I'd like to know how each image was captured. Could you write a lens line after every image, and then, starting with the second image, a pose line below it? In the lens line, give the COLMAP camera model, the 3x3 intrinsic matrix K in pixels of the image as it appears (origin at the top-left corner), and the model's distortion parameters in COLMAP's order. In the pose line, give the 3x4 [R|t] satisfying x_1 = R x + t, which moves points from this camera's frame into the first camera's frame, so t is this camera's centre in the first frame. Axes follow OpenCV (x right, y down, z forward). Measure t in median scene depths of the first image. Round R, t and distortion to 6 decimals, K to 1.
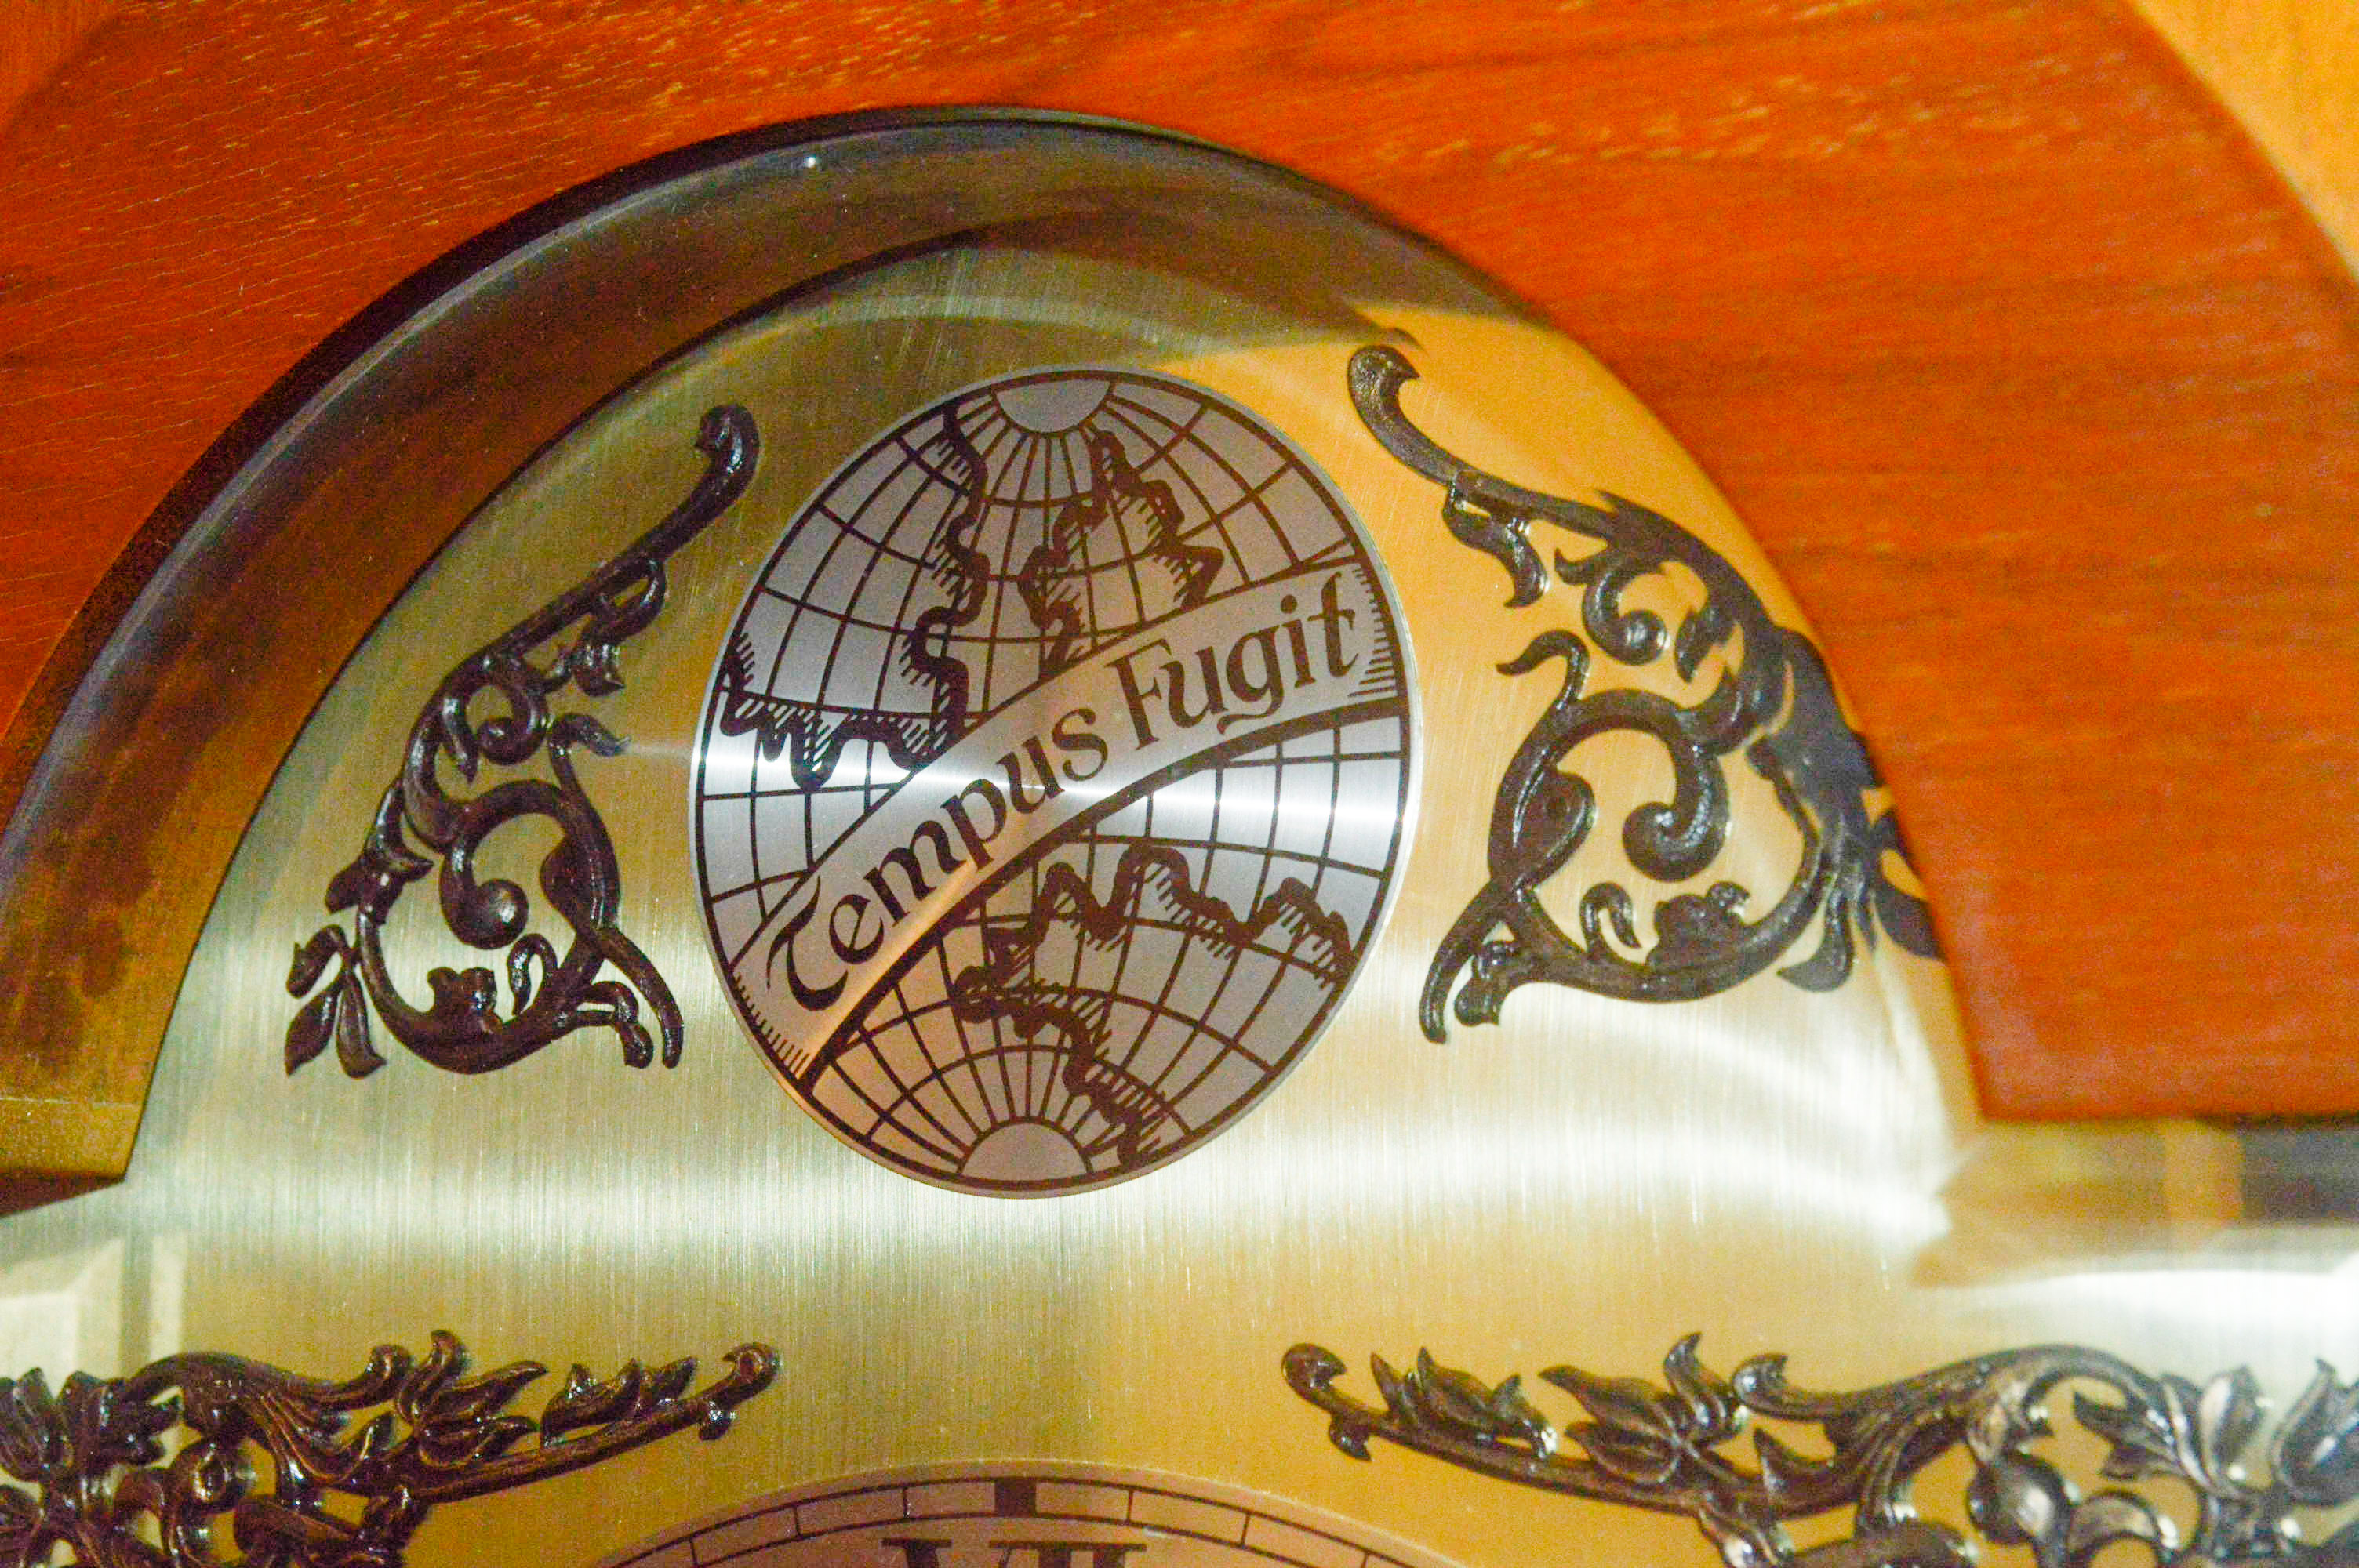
lens RADIAL K [[4693.6, 0, 1183.8], [0, 4693.6, 782.6], [0, 0, 1]] dist [0.007006, 0.000000]
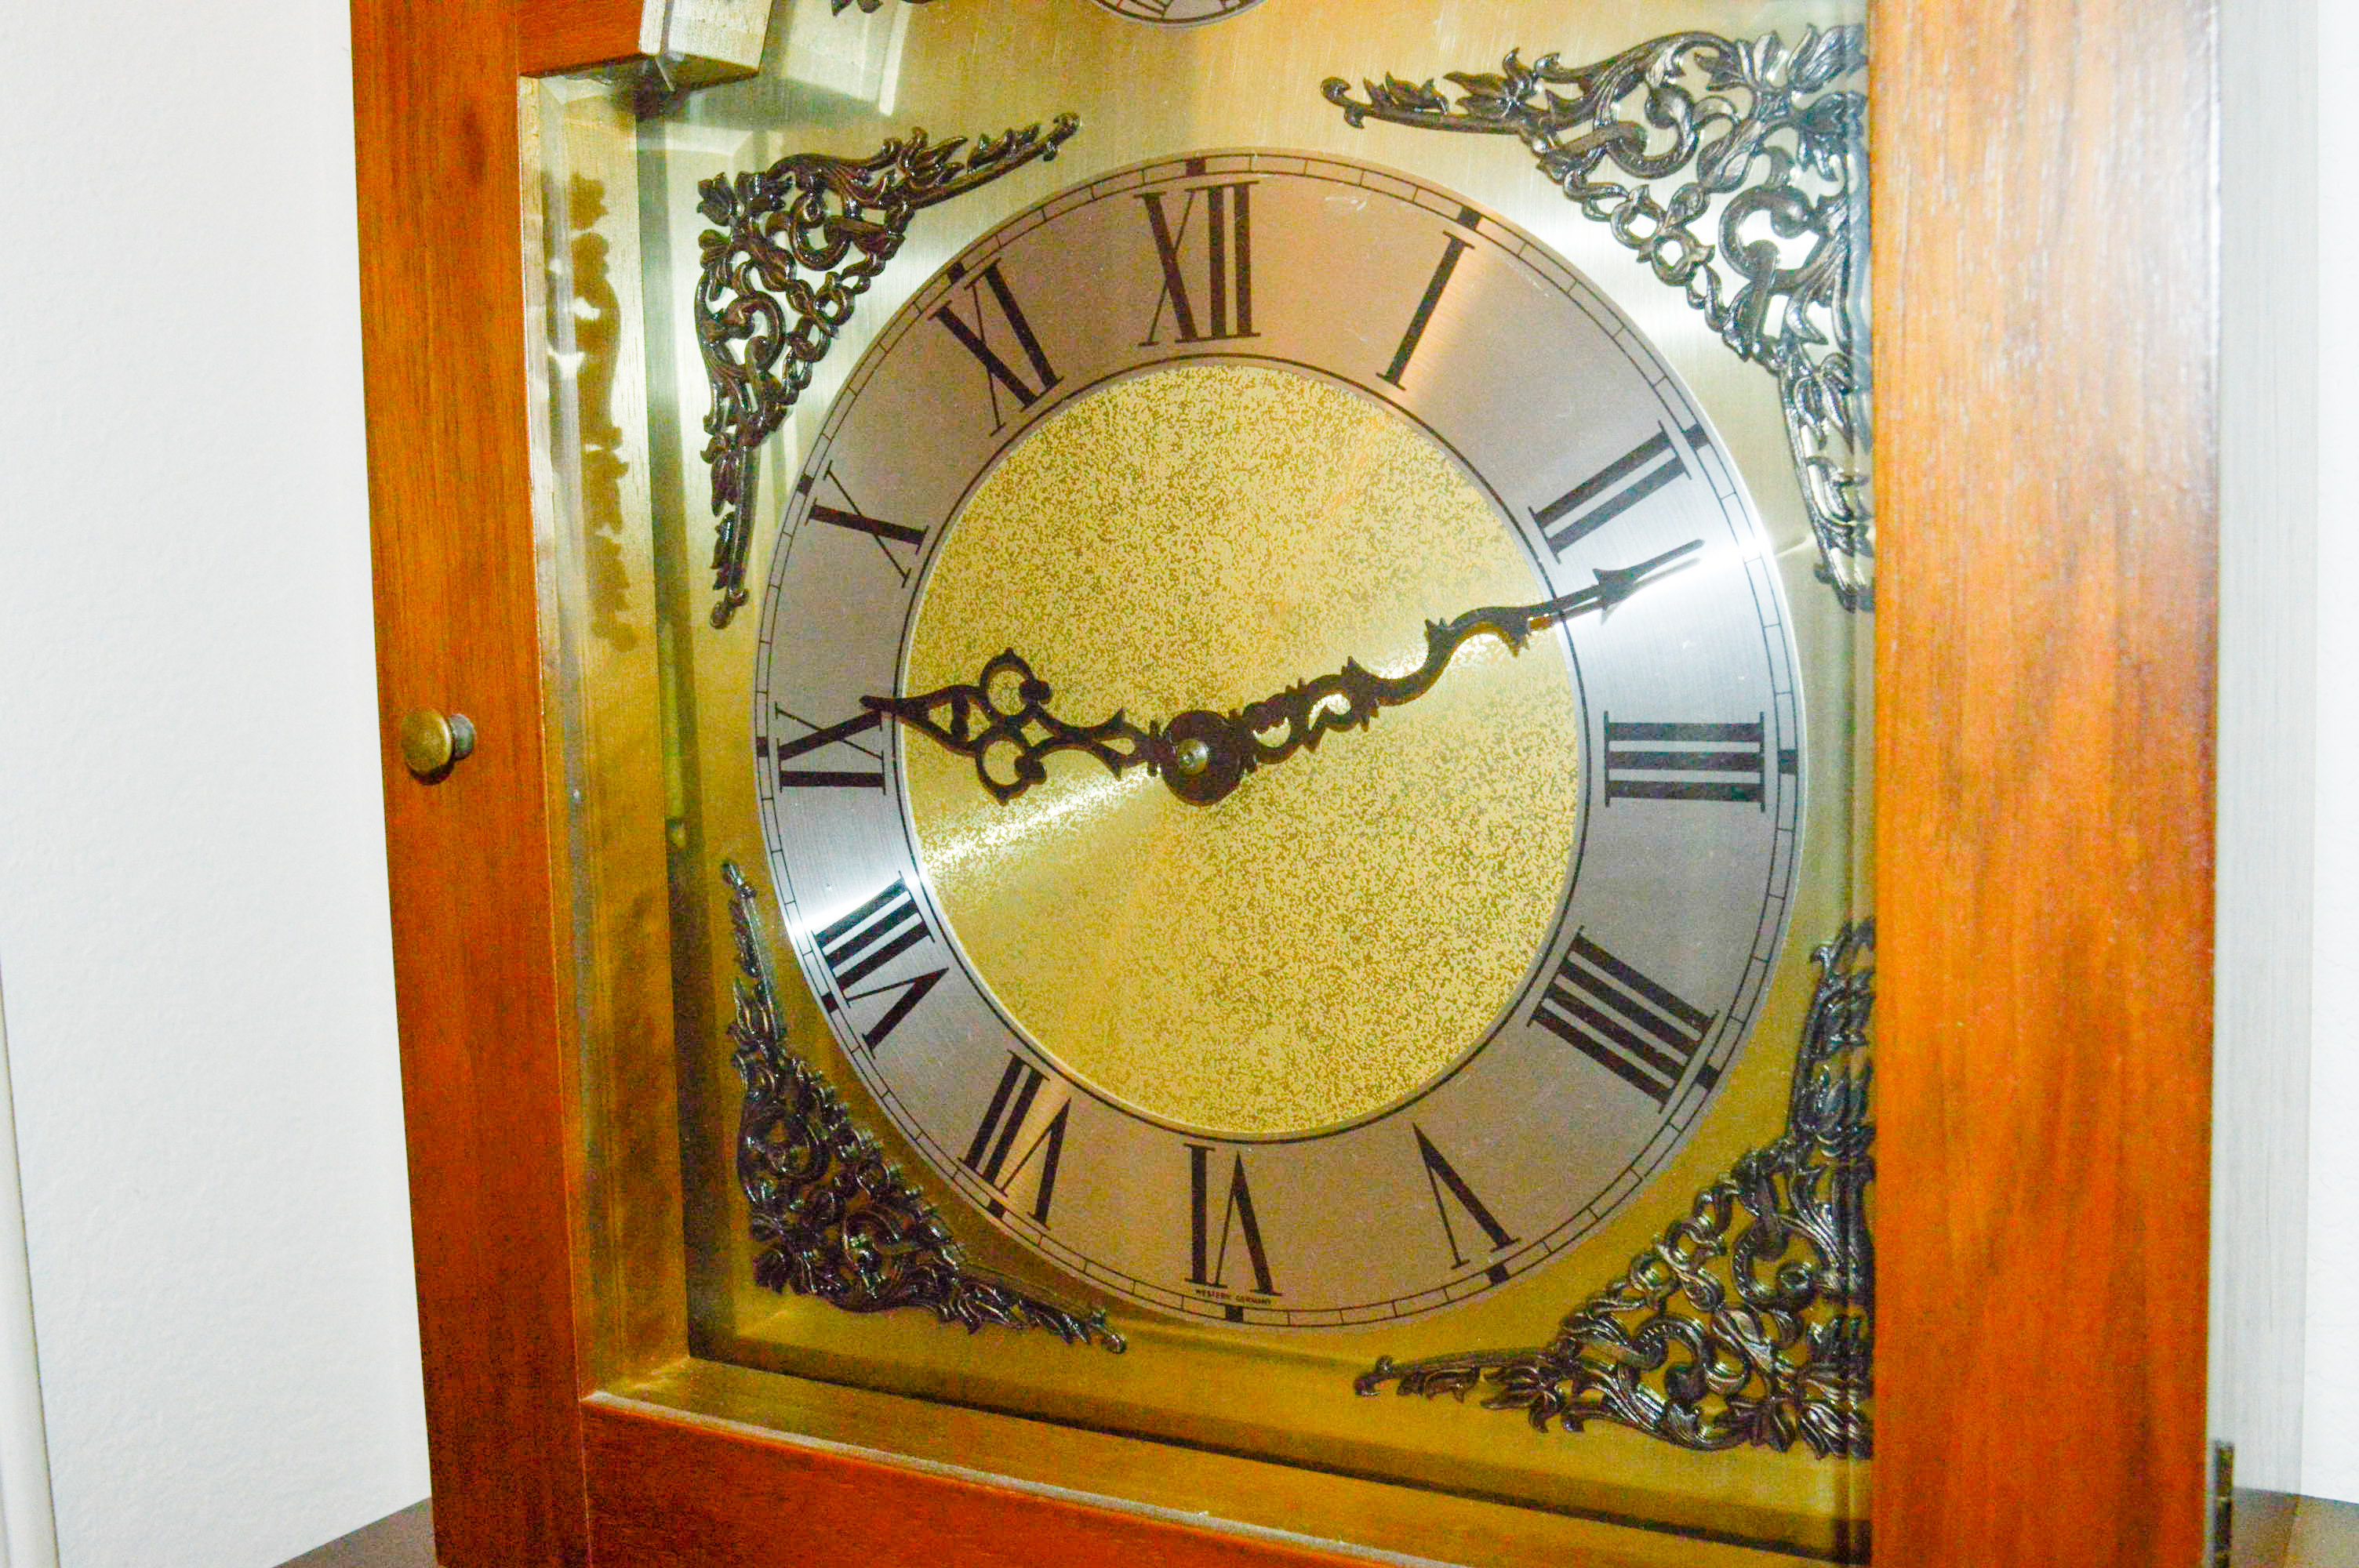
lens RADIAL K [[2428.3, 0, 1168.8], [0, 2428.3, 786.7], [0, 0, 1]] dist [-0.064492, 0.000000]
pose [[0.999266, -0.033079, -0.019317, -0.035961], [0.036614, 0.973018, 0.227807, 0.174125], [0.011260, -0.228347, 0.973515, -0.132383]]
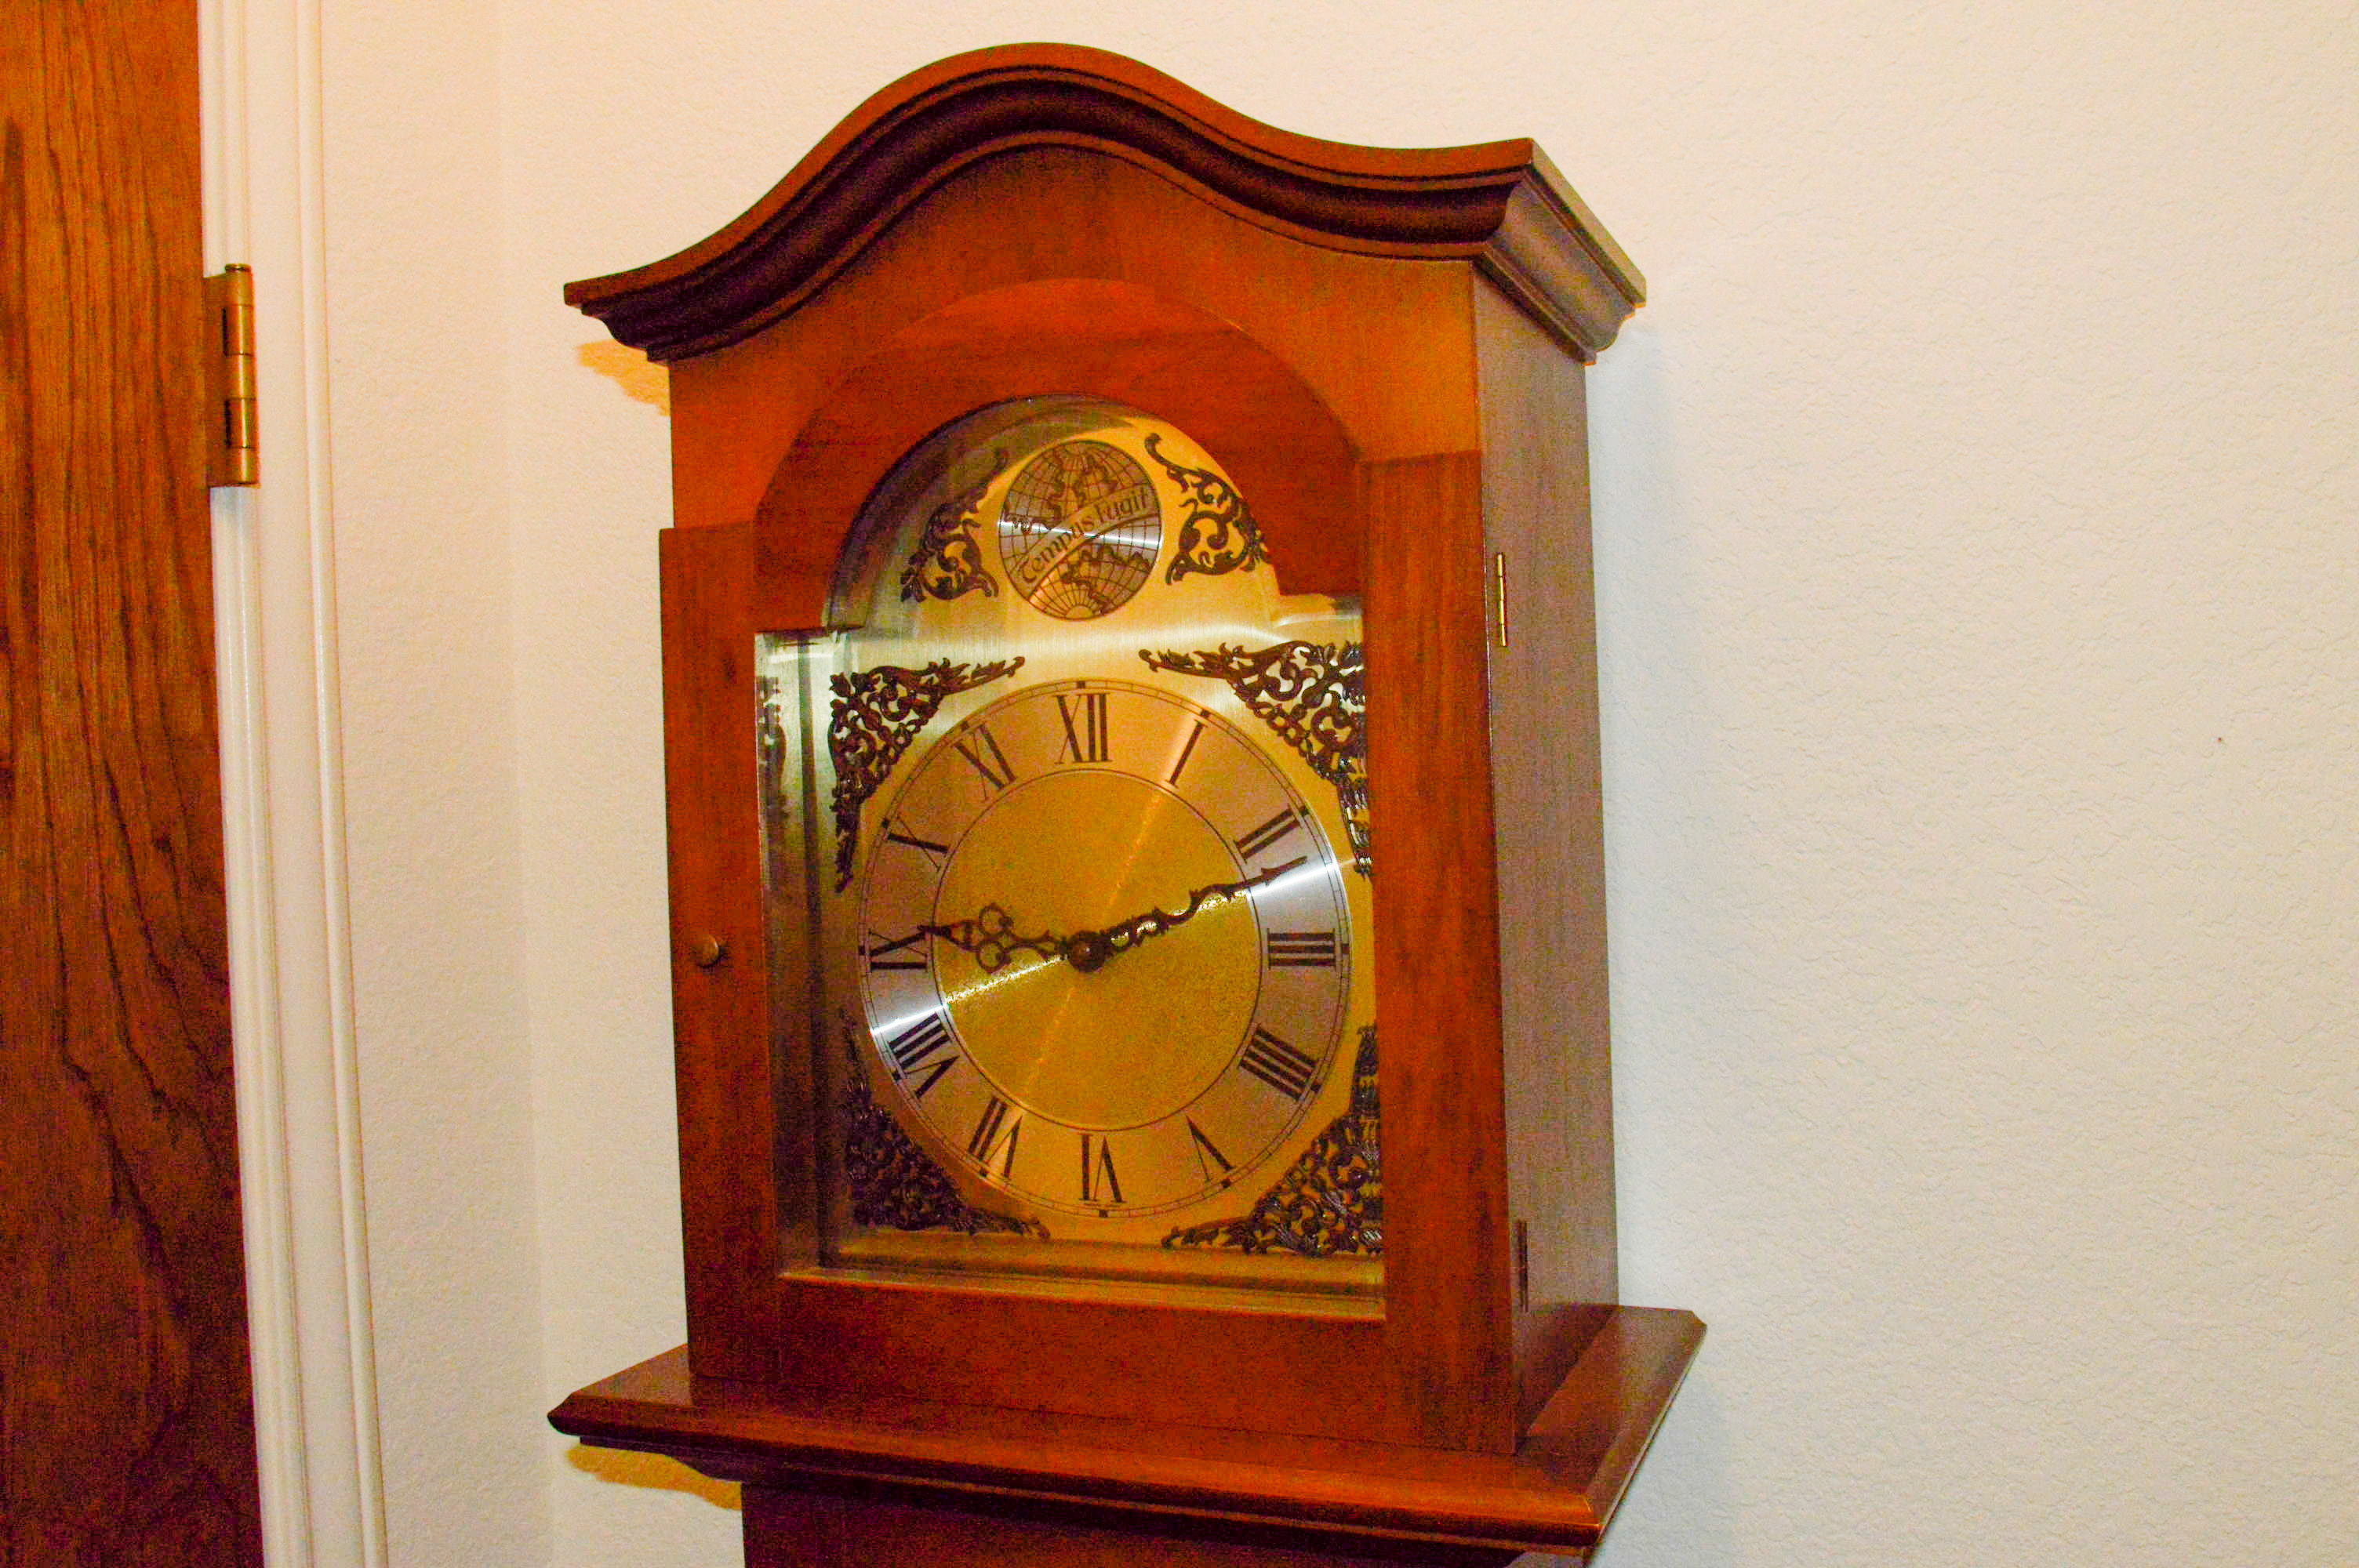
lens RADIAL K [[2077.4, 0, 1175.4], [0, 2077.4, 795.0], [0, 0, 1]] dist [0.013847, -0.000296]
pose [[0.992524, -0.042434, 0.114437, -0.184506], [0.025446, 0.988955, 0.146017, -0.040880], [-0.119369, -0.142013, 0.982641, -1.076107]]
